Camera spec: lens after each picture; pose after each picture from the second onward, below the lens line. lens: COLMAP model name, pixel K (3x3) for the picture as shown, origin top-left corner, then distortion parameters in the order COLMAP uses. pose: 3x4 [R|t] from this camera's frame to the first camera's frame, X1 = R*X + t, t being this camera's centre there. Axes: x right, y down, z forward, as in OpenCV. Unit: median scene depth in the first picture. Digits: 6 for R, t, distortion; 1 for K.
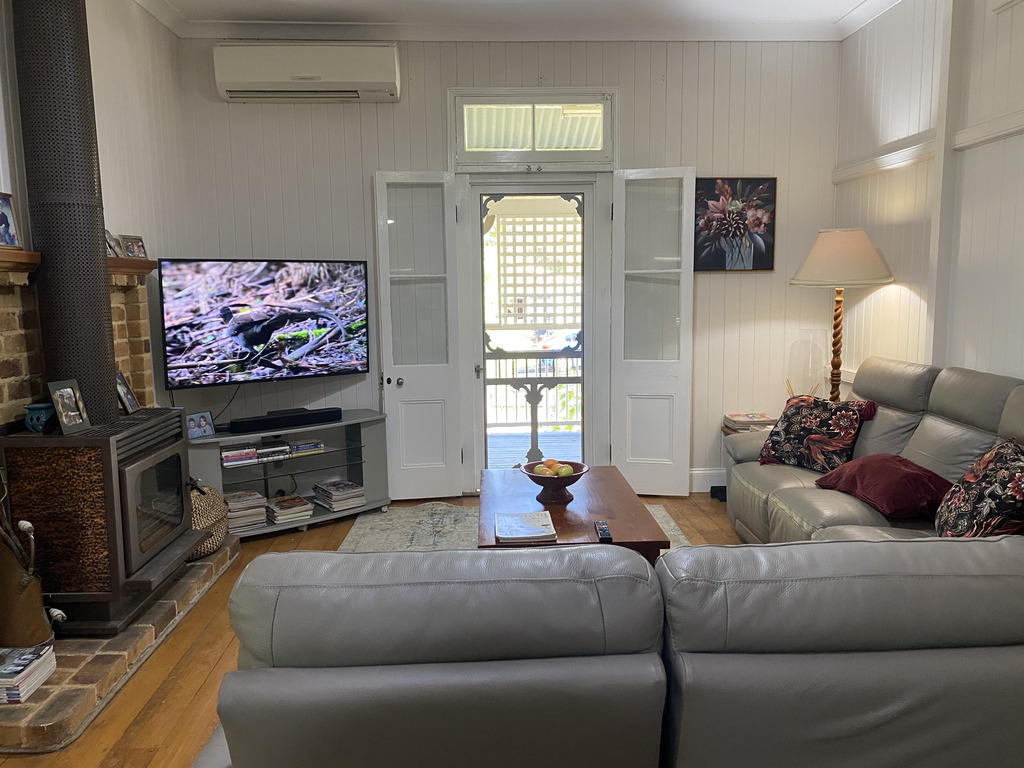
lens RADIAL K [[775.7, 0, 509.1], [0, 775.7, 389.4], [0, 0, 1]] dist [0.054706, -0.010234]
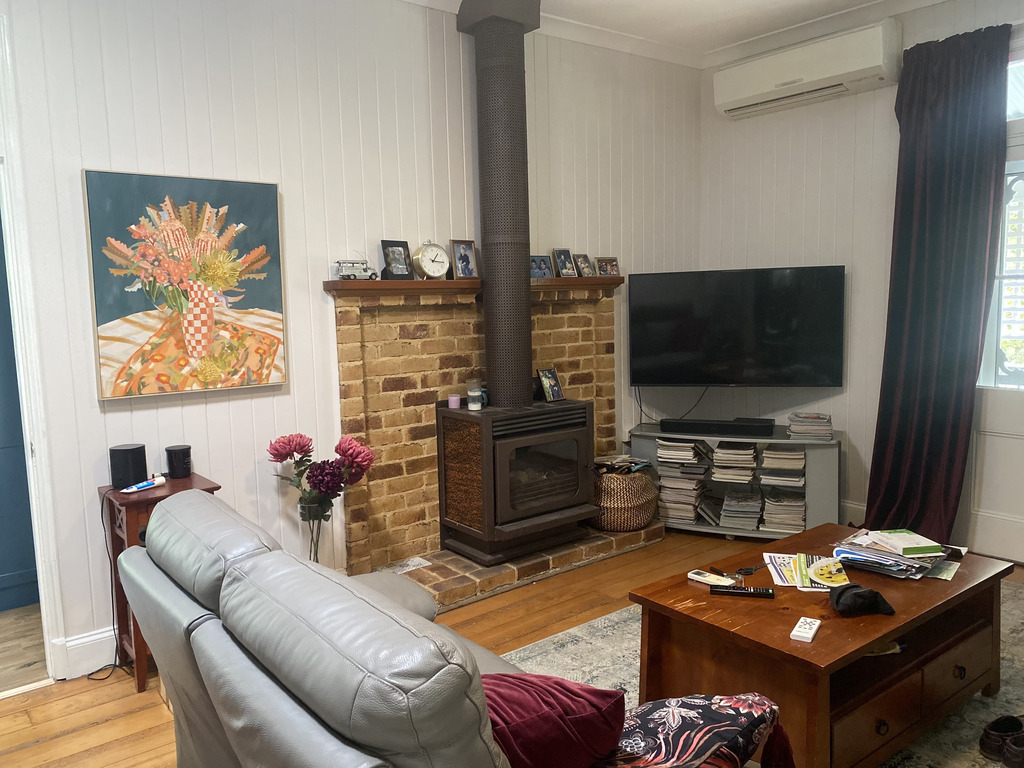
lens RADIAL K [[775.7, 0, 503.6], [0, 775.7, 376.9], [0, 0, 1]] dist [0.054706, -0.010234]
pose [[0.565291, 0.101918, -0.818571, 0.551754], [-0.095316, 0.993761, 0.057906, -0.084840], [0.819366, 0.045289, 0.571479, 0.250451]]
